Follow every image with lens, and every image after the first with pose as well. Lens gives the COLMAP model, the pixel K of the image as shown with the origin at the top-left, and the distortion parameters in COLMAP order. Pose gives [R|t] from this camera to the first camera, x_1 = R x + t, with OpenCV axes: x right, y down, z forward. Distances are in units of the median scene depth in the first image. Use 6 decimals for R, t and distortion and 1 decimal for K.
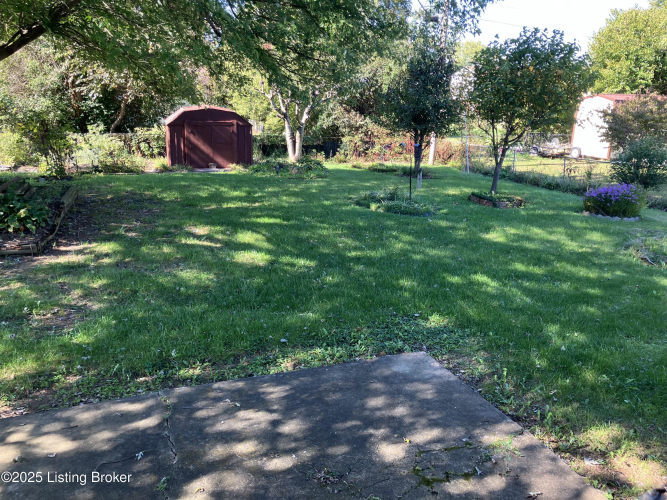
lens RADIAL K [[548.6, 0, 333.7], [0, 548.6, 250.7], [0, 0, 1]] dist [0.031702, -0.024770]
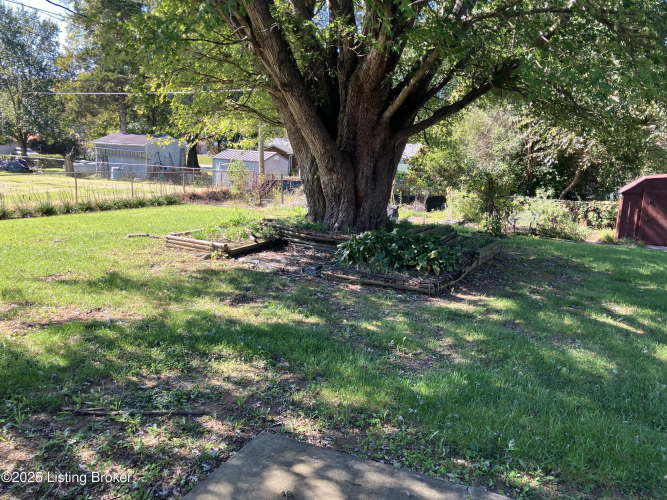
lens RADIAL K [[548.6, 0, 335.8], [0, 548.6, 245.0], [0, 0, 1]] dist [0.031702, -0.024770]
pose [[0.703309, 0.123811, -0.700020, 0.018307], [-0.223217, 0.973375, -0.052107, 0.007417], [0.674930, 0.192904, 0.712220, 0.133334]]
